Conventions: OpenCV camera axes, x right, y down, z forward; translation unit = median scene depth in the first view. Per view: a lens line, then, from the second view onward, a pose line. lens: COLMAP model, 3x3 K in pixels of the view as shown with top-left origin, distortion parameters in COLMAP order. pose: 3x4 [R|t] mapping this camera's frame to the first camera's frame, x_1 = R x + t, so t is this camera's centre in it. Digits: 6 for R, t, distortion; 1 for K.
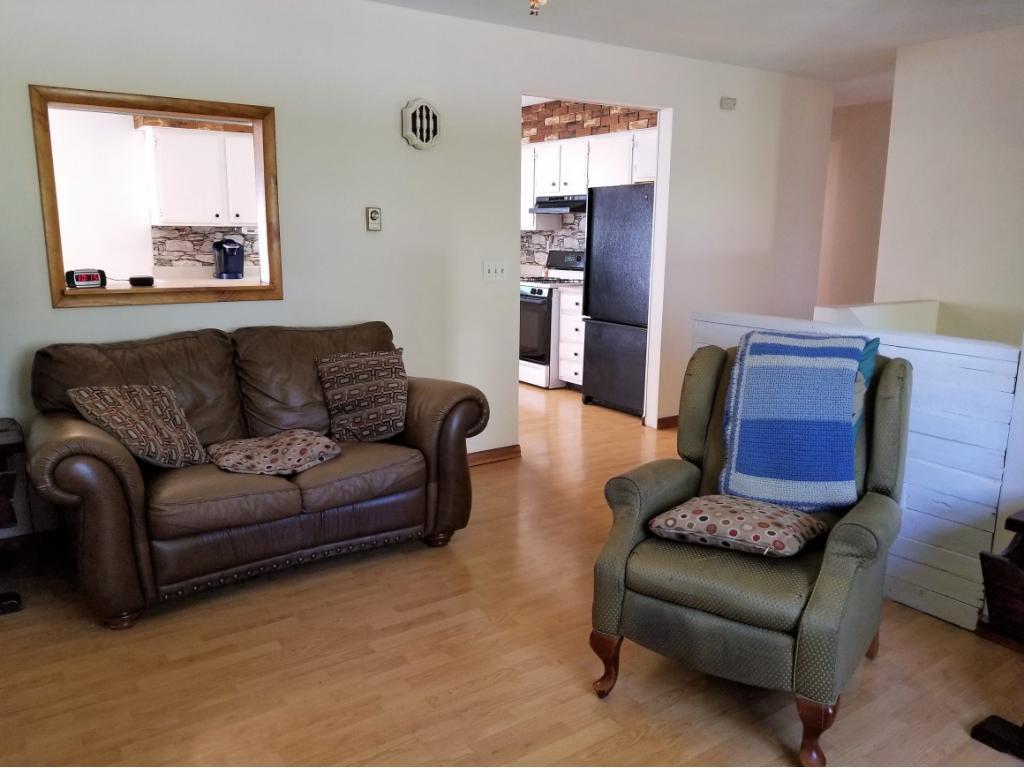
lens RADIAL K [[808.9, 0, 510.7], [0, 808.9, 381.1], [0, 0, 1]] dist [-0.005387, -0.013404]
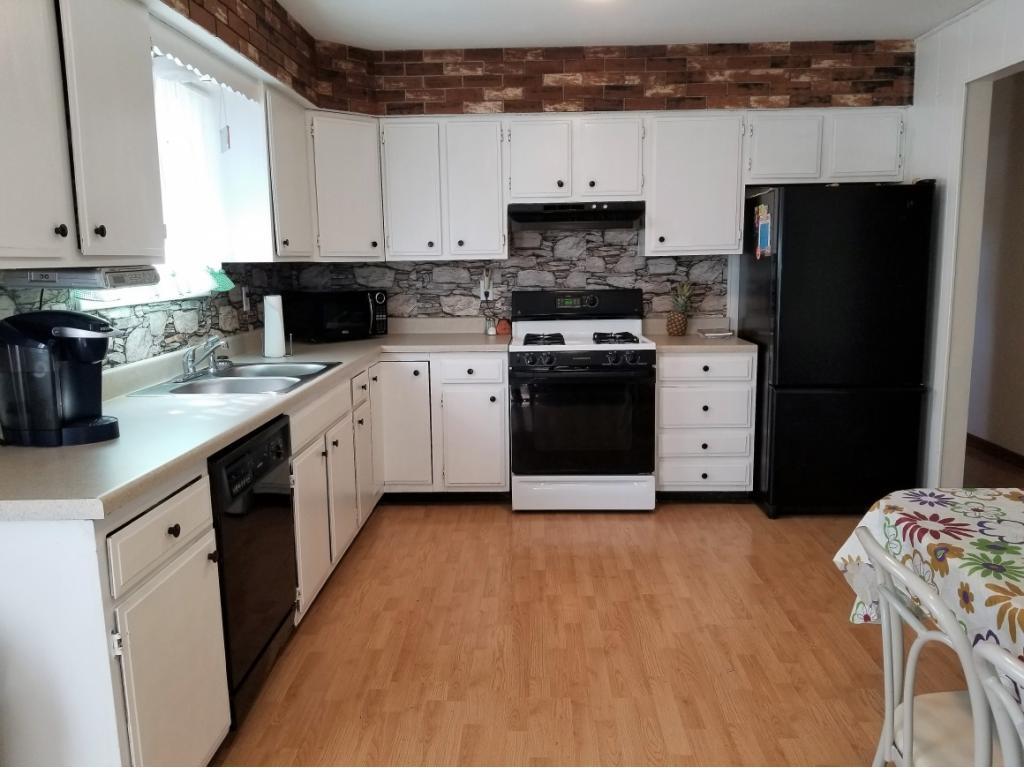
lens RADIAL K [[808.9, 0, 513.6], [0, 808.9, 390.5], [0, 0, 1]] dist [-0.005387, -0.013404]
pose [[0.605004, -0.142175, 0.783426, -0.486178], [0.165064, 0.984949, 0.051275, -0.128798], [-0.778925, 0.098293, 0.619366, 0.677945]]
